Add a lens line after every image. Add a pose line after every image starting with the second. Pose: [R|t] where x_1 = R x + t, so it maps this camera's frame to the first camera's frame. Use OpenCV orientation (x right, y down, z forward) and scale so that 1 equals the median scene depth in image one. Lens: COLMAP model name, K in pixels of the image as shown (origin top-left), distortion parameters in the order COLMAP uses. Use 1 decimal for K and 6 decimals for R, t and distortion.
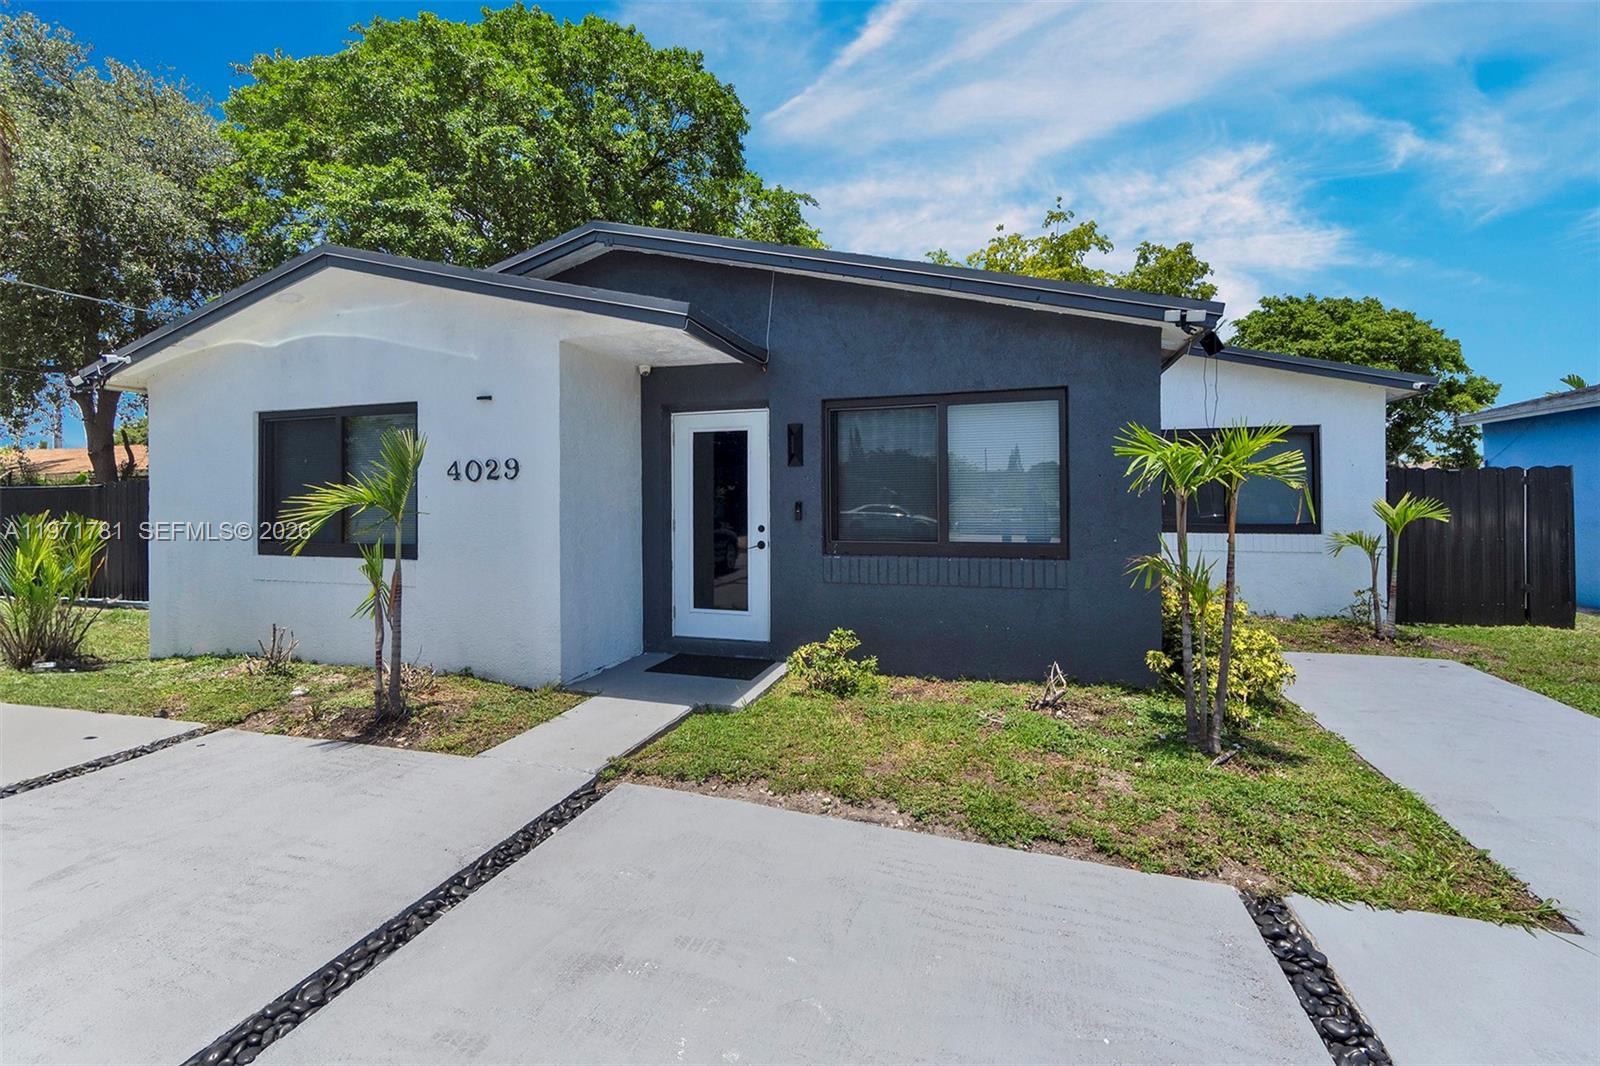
lens RADIAL K [[692.6, 0, 788.9], [0, 692.6, 510.0], [0, 0, 1]] dist [-0.000410, 0.000101]
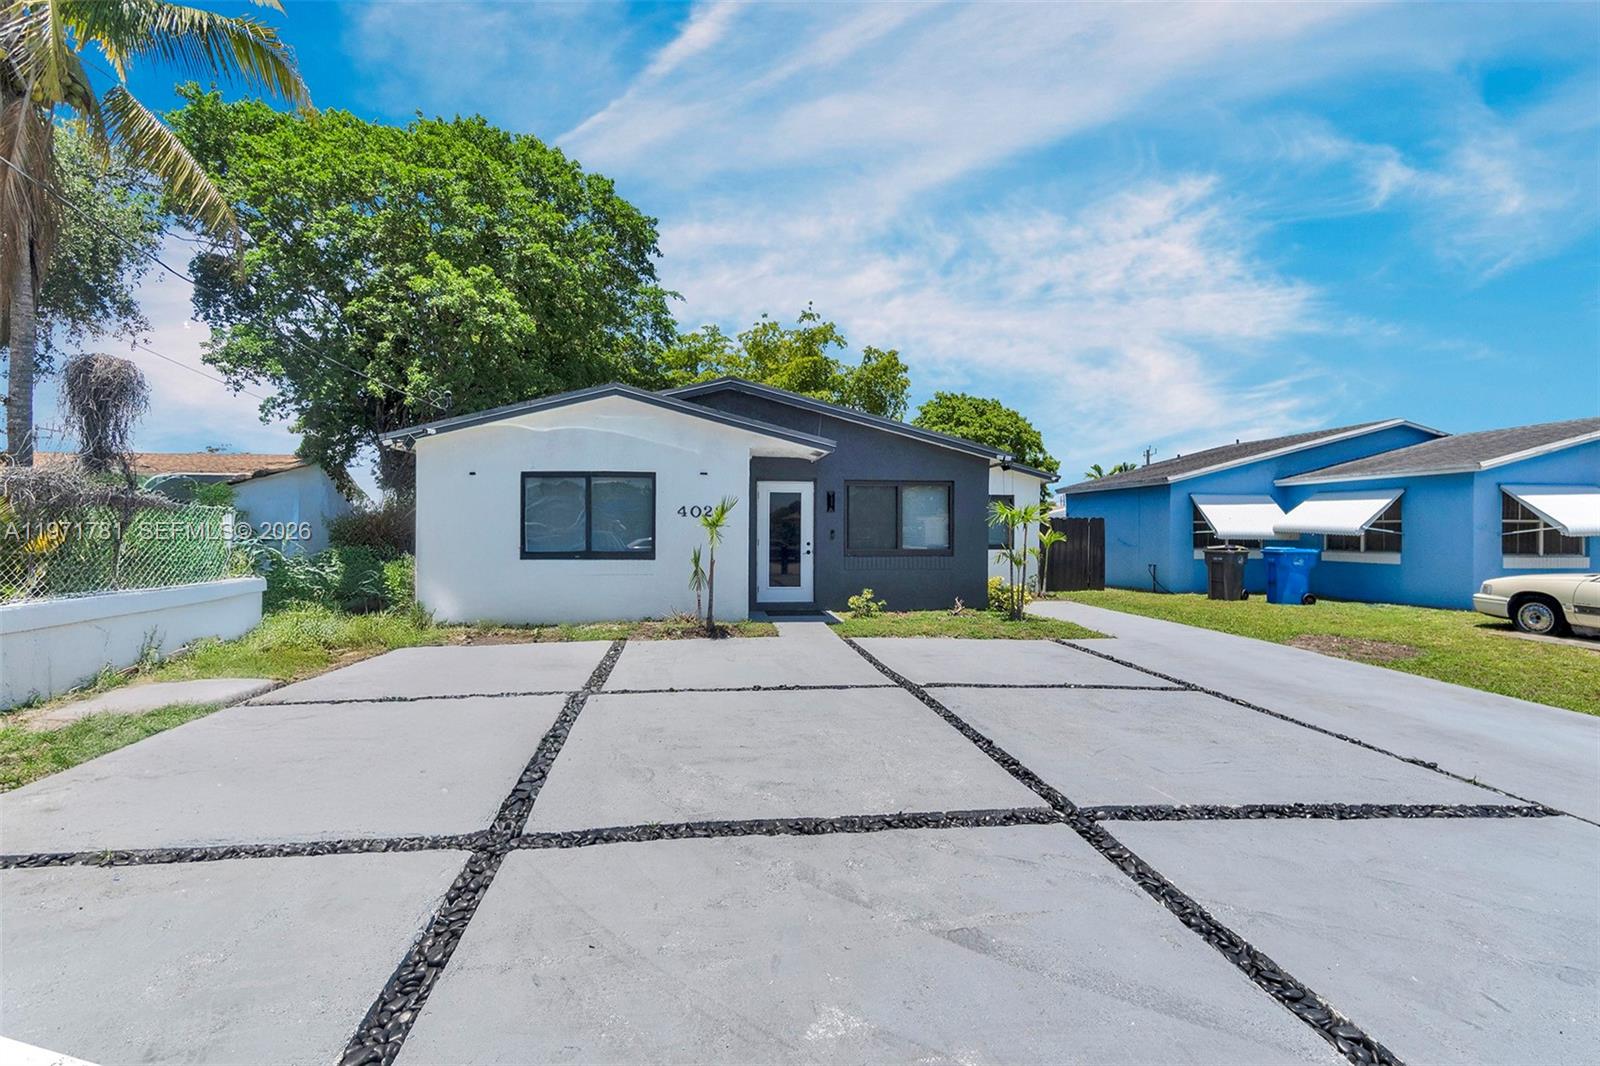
lens RADIAL K [[657.4, 0, 798.2], [0, 657.4, 547.2], [0, 0, 1]] dist [-0.001622, -0.000081]
pose [[0.907804, -0.000083, 0.419395, -0.859293], [-0.002324, 0.999984, 0.005229, 0.027751], [-0.419389, -0.005721, 0.907789, -0.673616]]
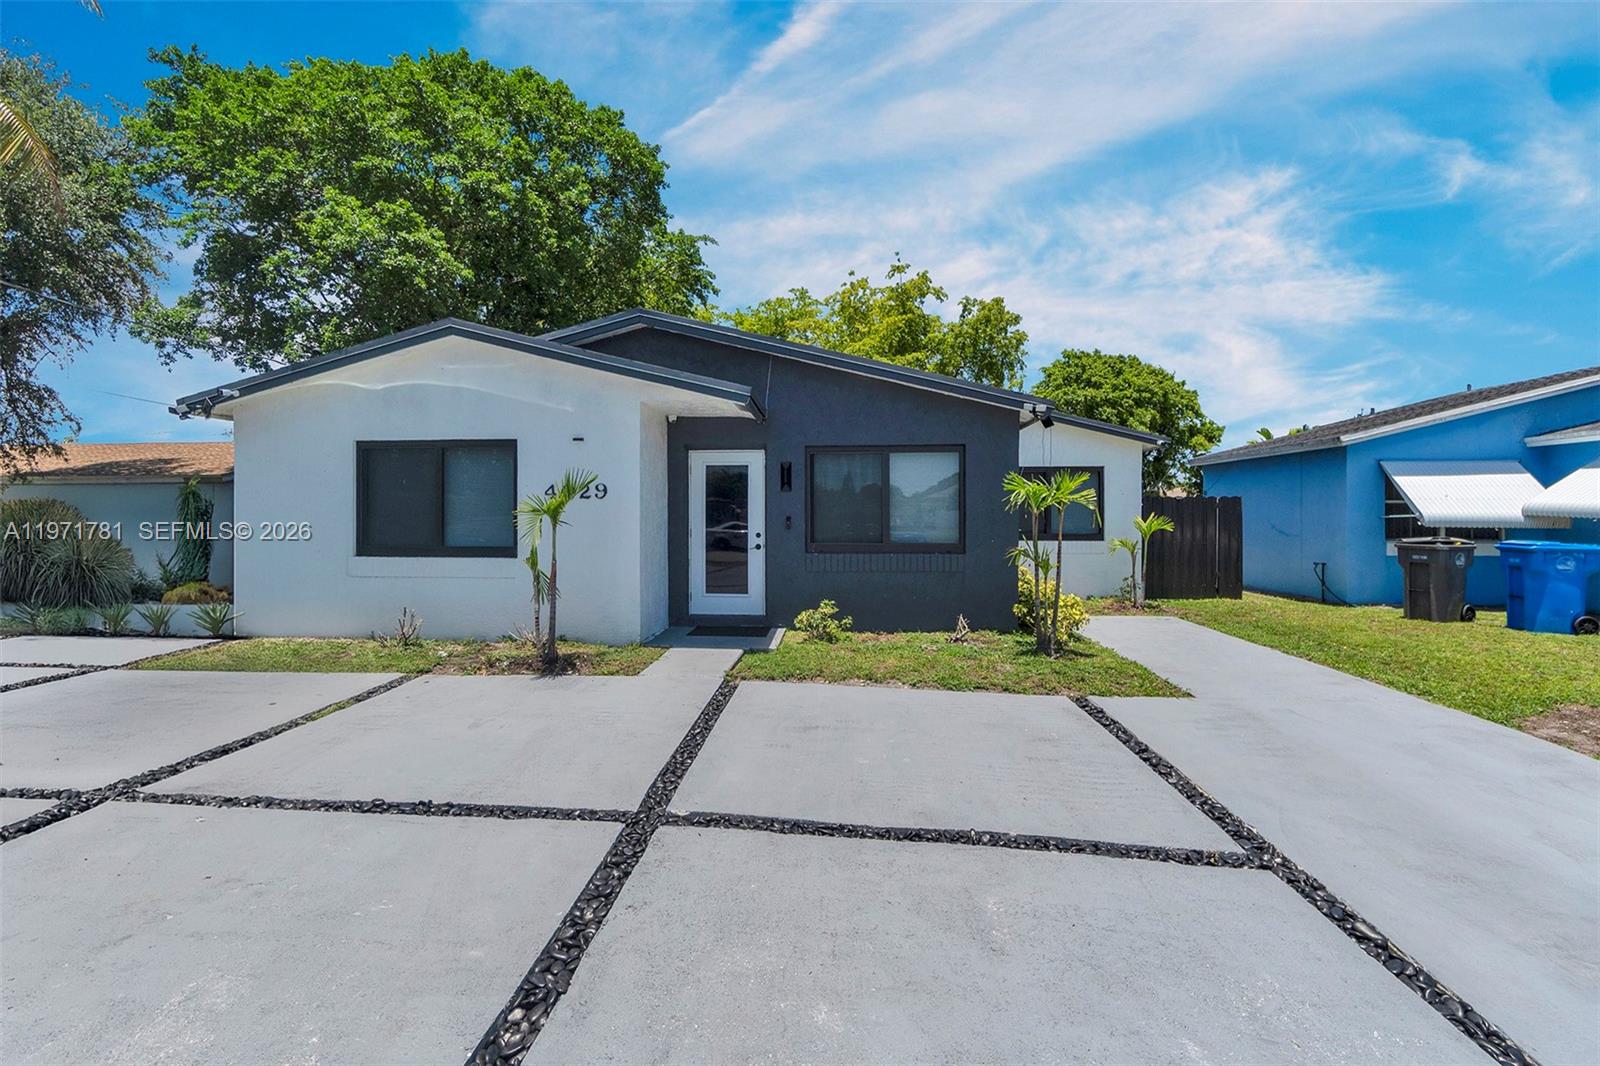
lens RADIAL K [[696.1, 0, 793.1], [0, 696.1, 535.1], [0, 0, 1]] dist [-0.000218, 0.000315]
pose [[0.971906, 0.000200, 0.235367, -0.312983], [-0.002769, 0.999940, 0.010583, 0.011930], [-0.235351, -0.010937, 0.971849, -0.405506]]
